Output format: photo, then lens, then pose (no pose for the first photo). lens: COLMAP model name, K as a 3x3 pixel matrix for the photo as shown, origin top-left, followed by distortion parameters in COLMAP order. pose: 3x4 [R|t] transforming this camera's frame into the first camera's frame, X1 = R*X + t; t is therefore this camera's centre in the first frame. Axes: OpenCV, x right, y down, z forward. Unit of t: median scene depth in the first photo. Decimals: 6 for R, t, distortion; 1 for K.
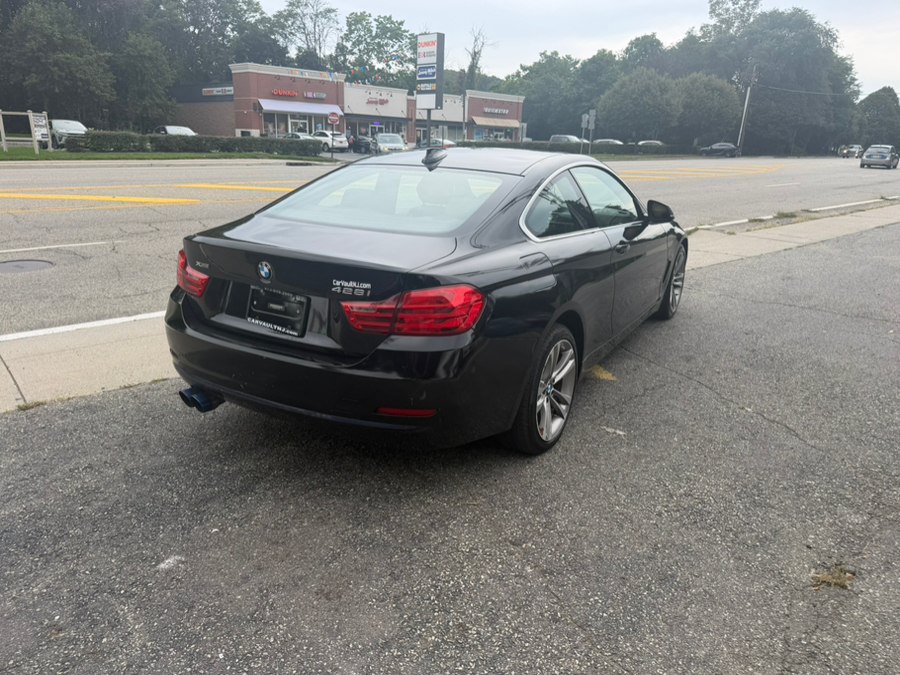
lens RADIAL K [[628.3, 0, 456.3], [0, 628.3, 340.6], [0, 0, 1]] dist [0.025823, -0.032330]
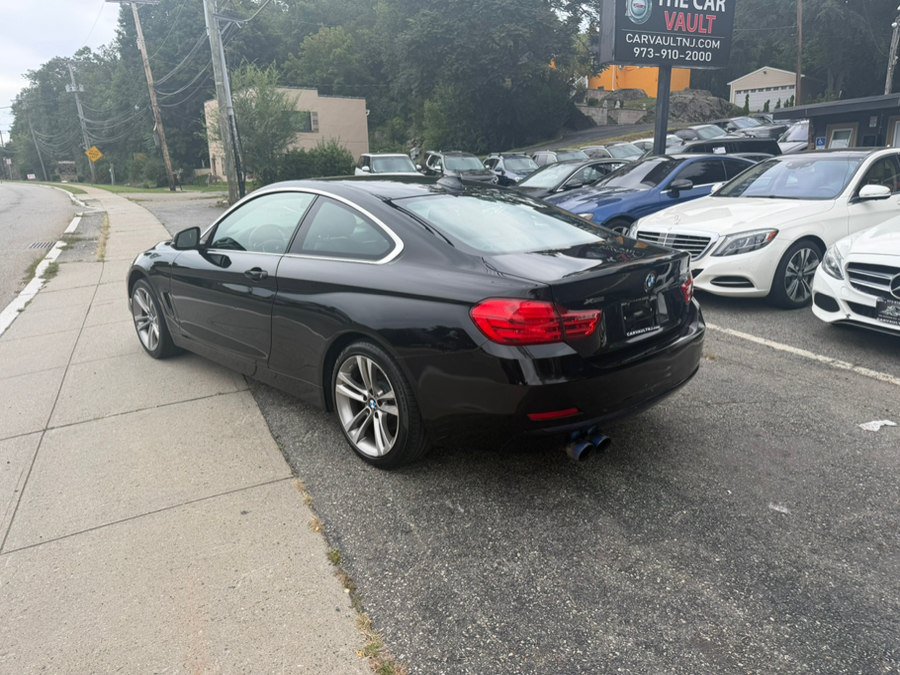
lens RADIAL K [[637.7, 0, 450.0], [0, 637.7, 337.5], [0, 0, 1]] dist [-0.005908, -0.013047]
pose [[0.270690, -0.279900, 0.921077, -0.134659], [0.312534, 0.930522, 0.190922, -0.031685], [-0.910522, 0.236187, 0.339361, 0.087573]]
